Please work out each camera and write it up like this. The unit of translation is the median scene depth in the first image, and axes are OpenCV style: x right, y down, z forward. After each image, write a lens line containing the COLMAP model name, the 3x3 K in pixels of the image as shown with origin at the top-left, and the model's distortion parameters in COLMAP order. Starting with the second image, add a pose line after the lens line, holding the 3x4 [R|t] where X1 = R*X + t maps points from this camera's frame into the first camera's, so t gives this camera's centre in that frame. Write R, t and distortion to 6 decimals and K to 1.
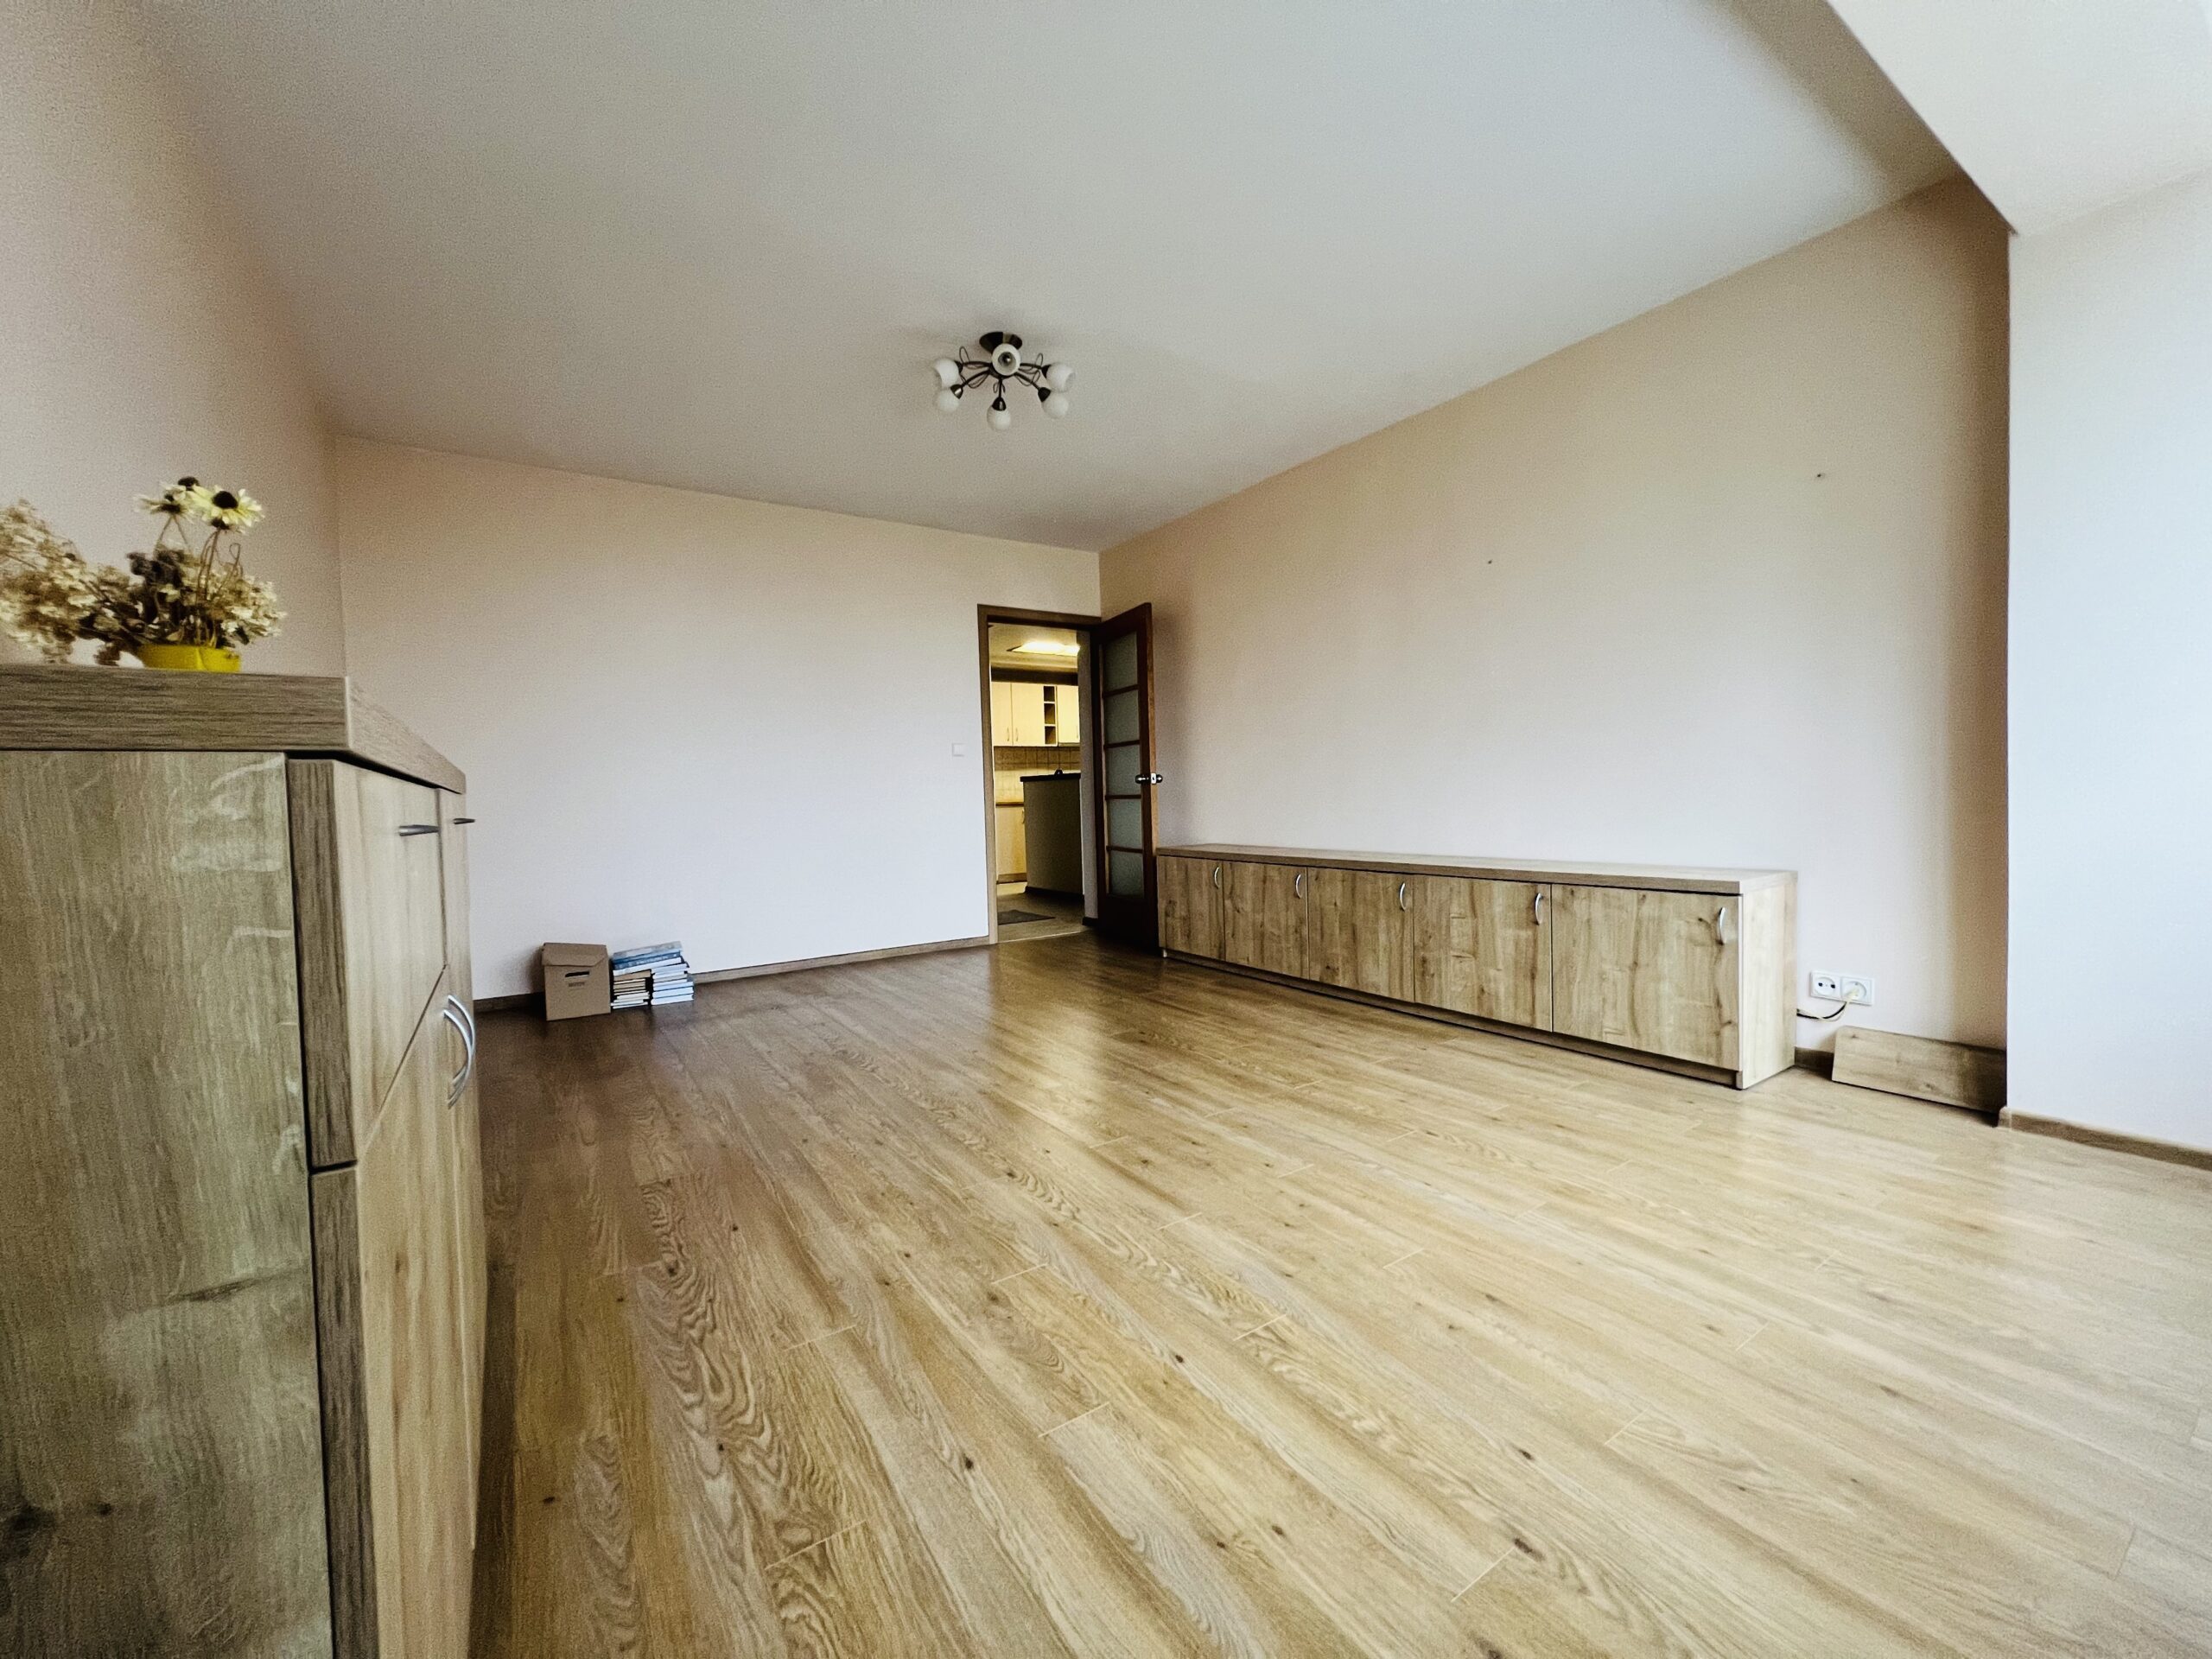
lens RADIAL K [[889.8, 0, 1097.8], [0, 889.8, 825.7], [0, 0, 1]] dist [-0.003289, 0.000420]
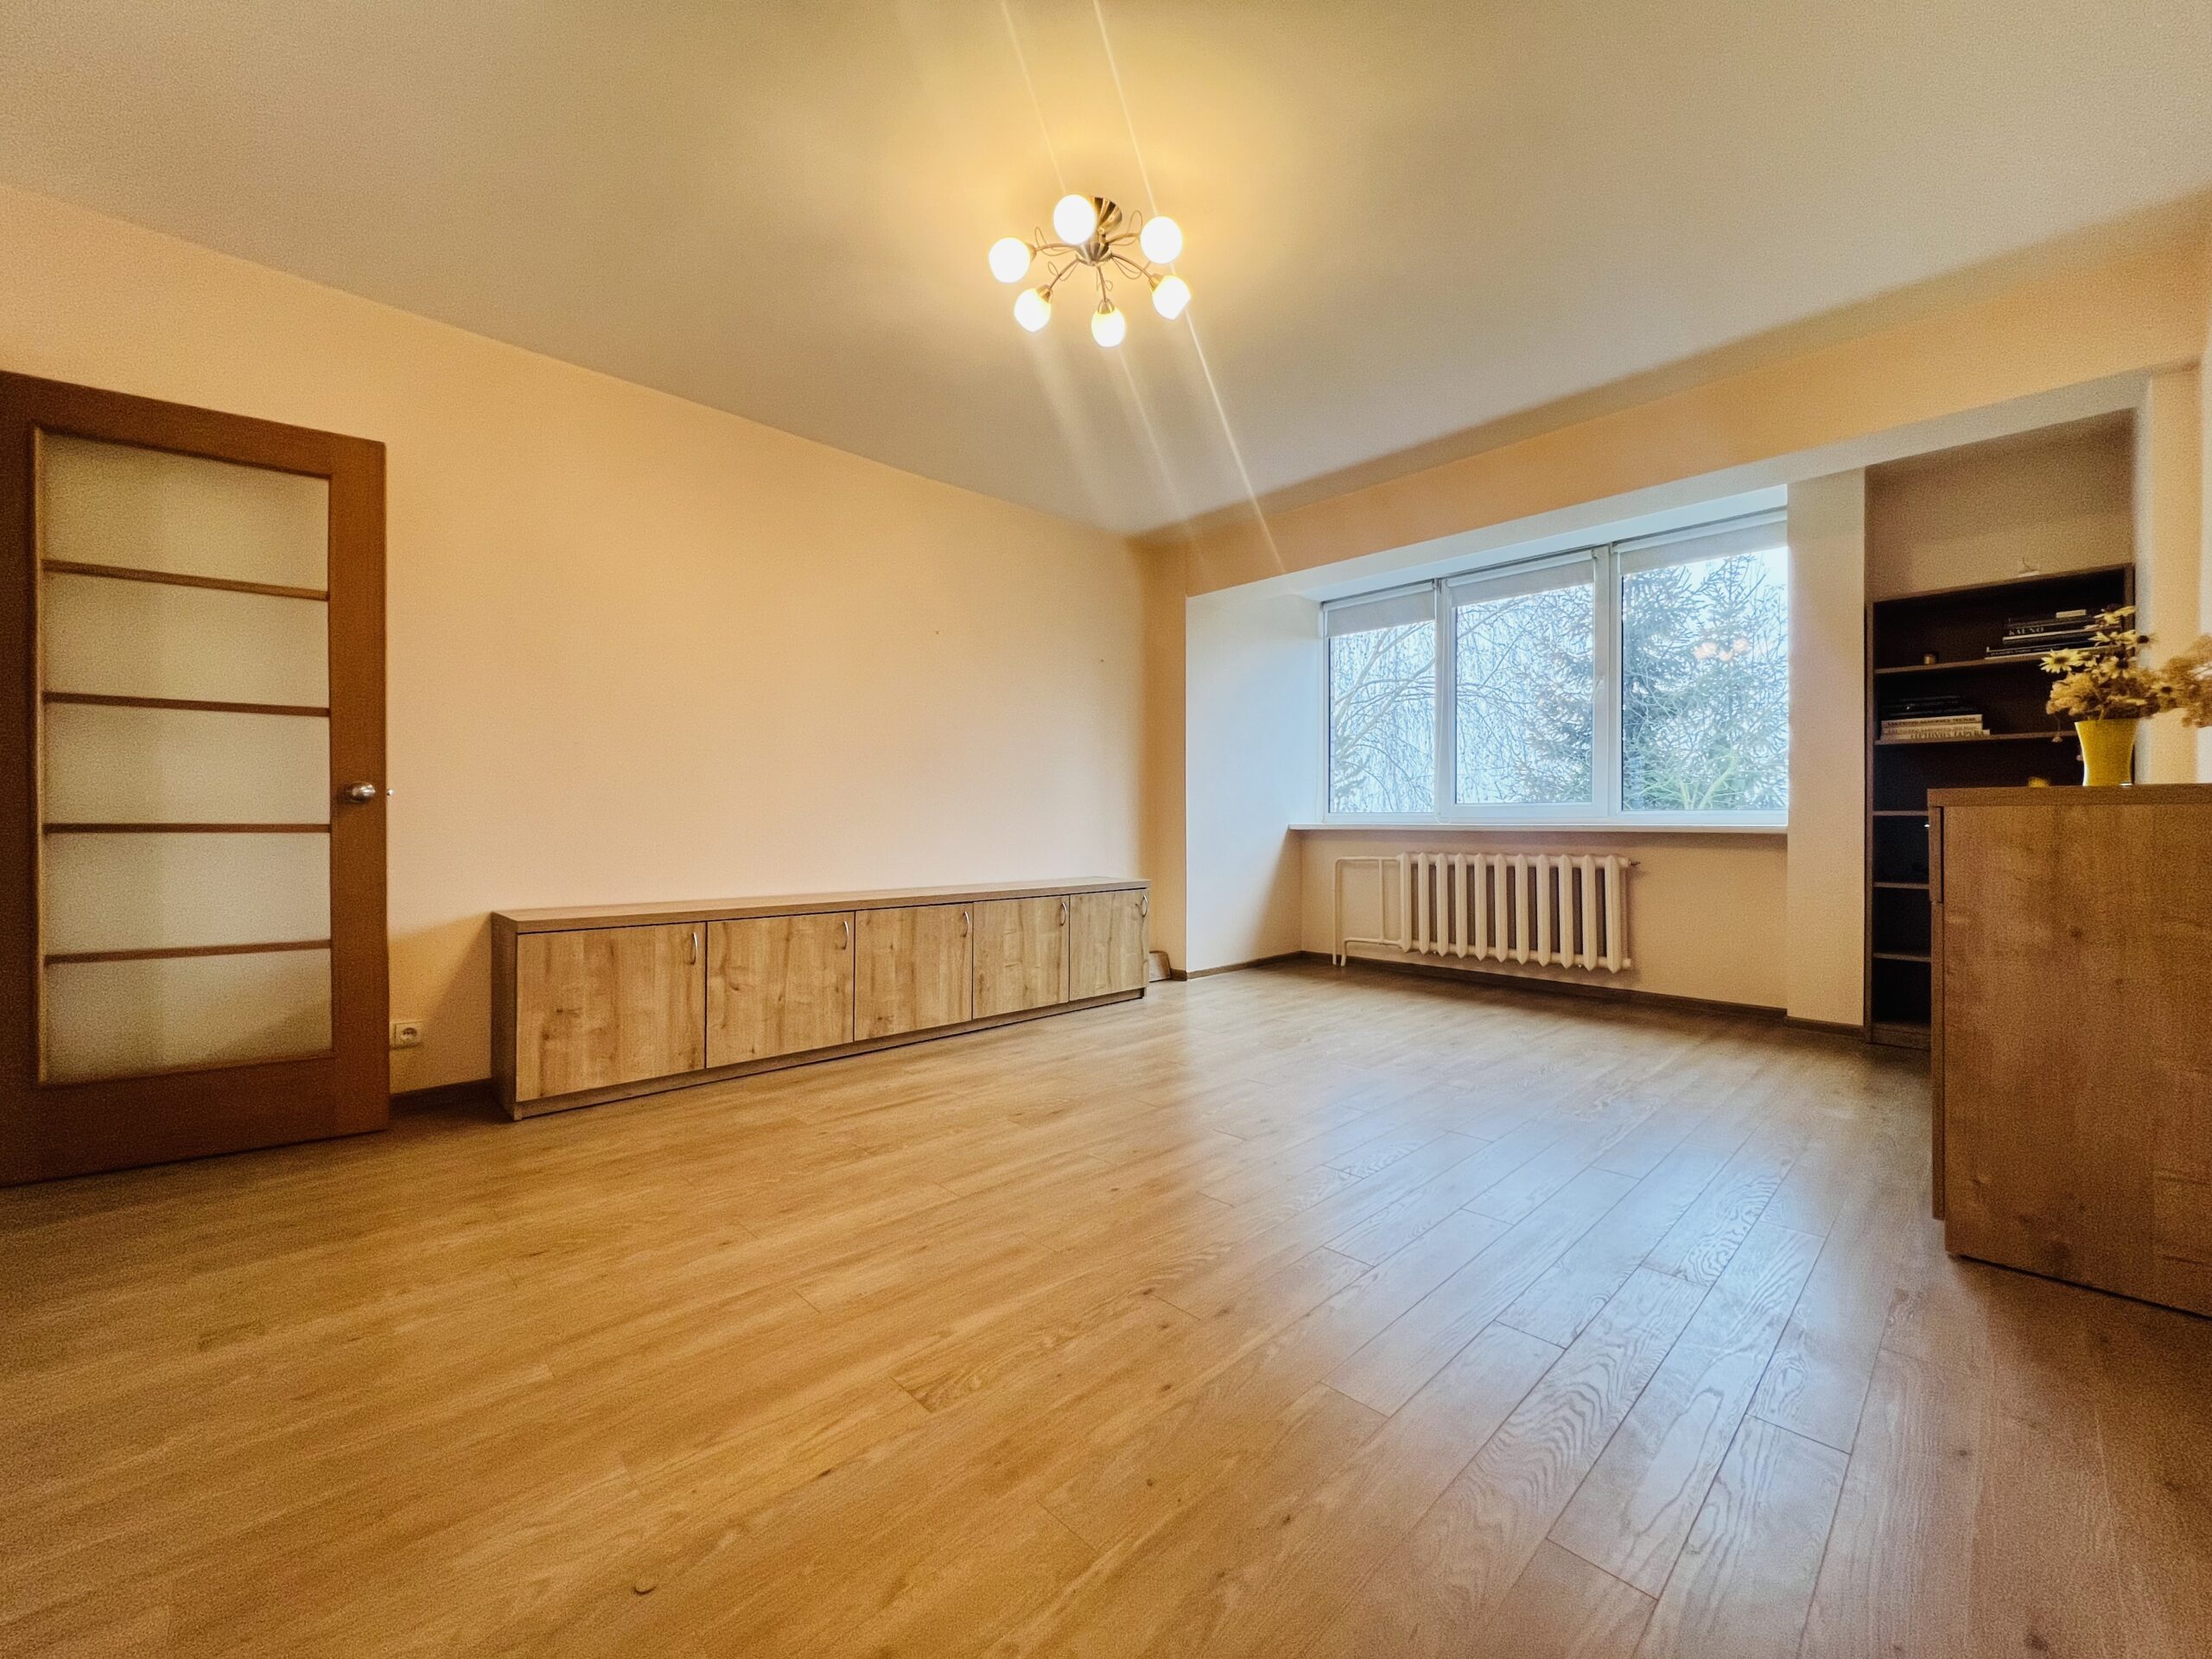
lens RADIAL K [[889.8, 0, 1102.5], [0, 889.8, 838.7], [0, 0, 1]] dist [-0.003289, 0.000420]
pose [[-0.173261, 0.007897, 0.984844, -0.916480], [0.040573, 0.999176, -0.000874, -0.019893], [-0.984040, 0.039806, -0.173438, 1.251077]]
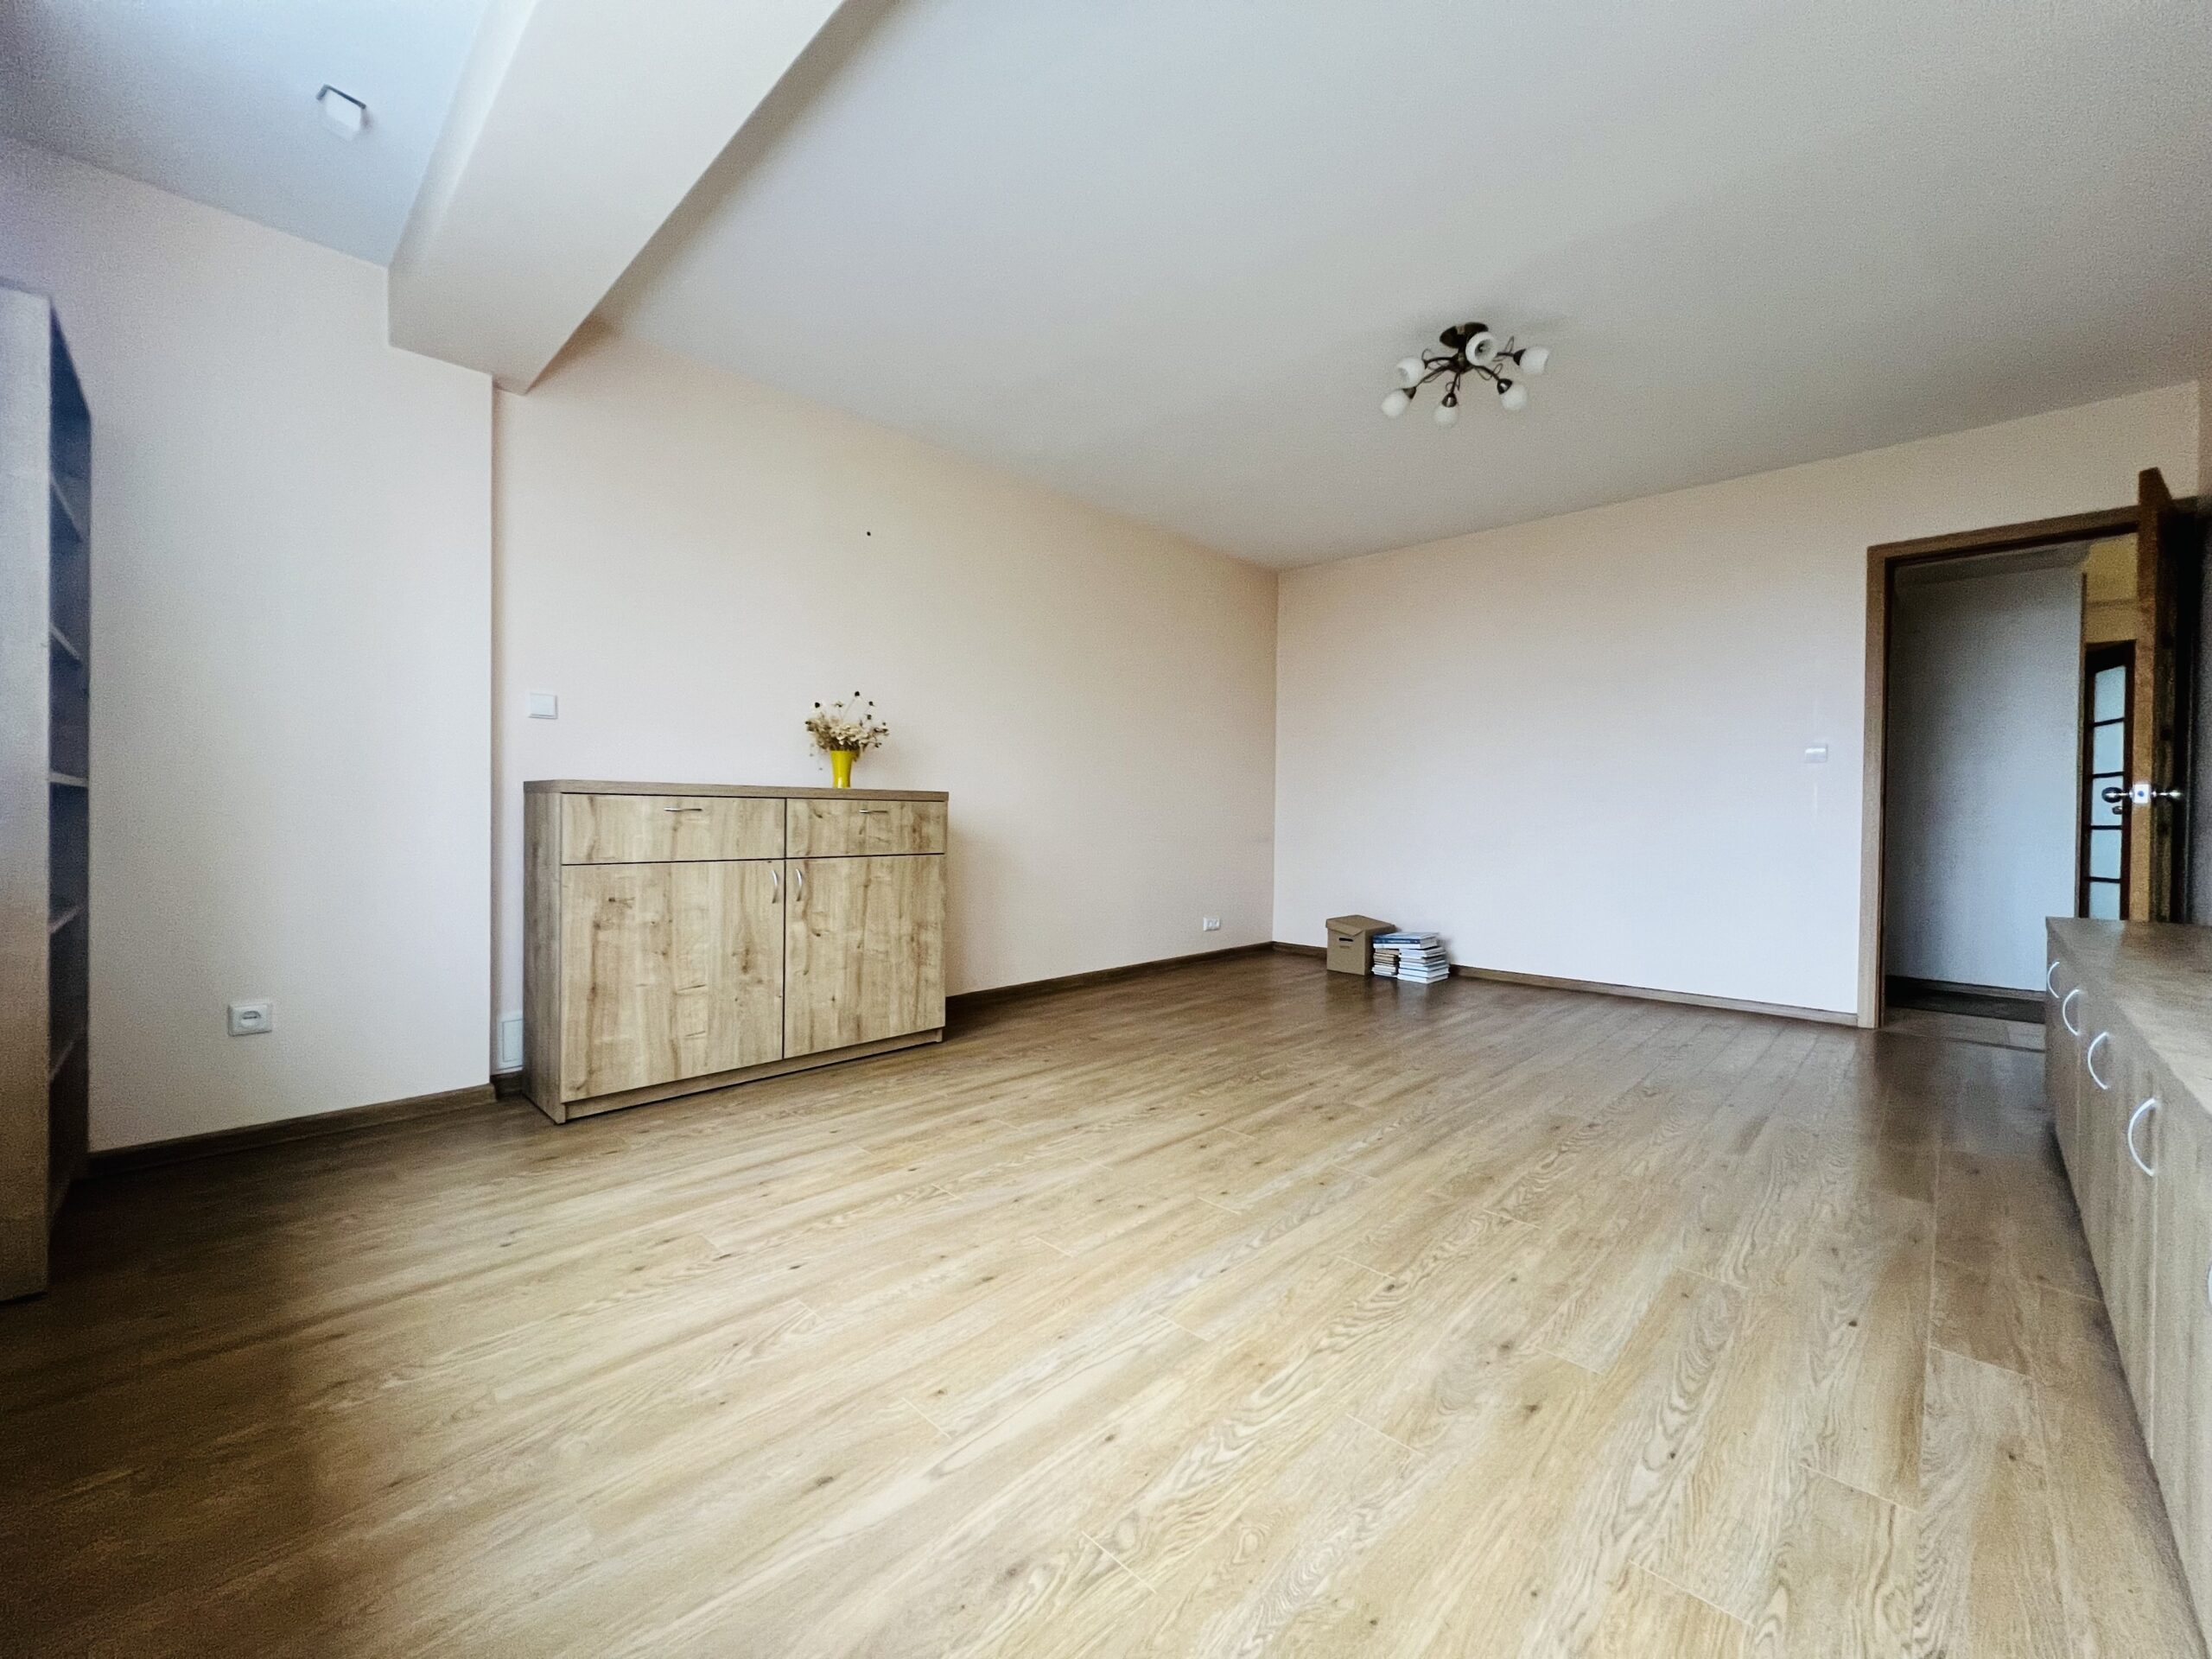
lens RADIAL K [[889.8, 0, 1104.8], [0, 889.8, 823.4], [0, 0, 1]] dist [-0.003289, 0.000420]
pose [[0.212496, 0.043504, -0.976193, 0.836044], [-0.051856, 0.998103, 0.033193, -0.040020], [0.975785, 0.043568, 0.214349, 0.484915]]
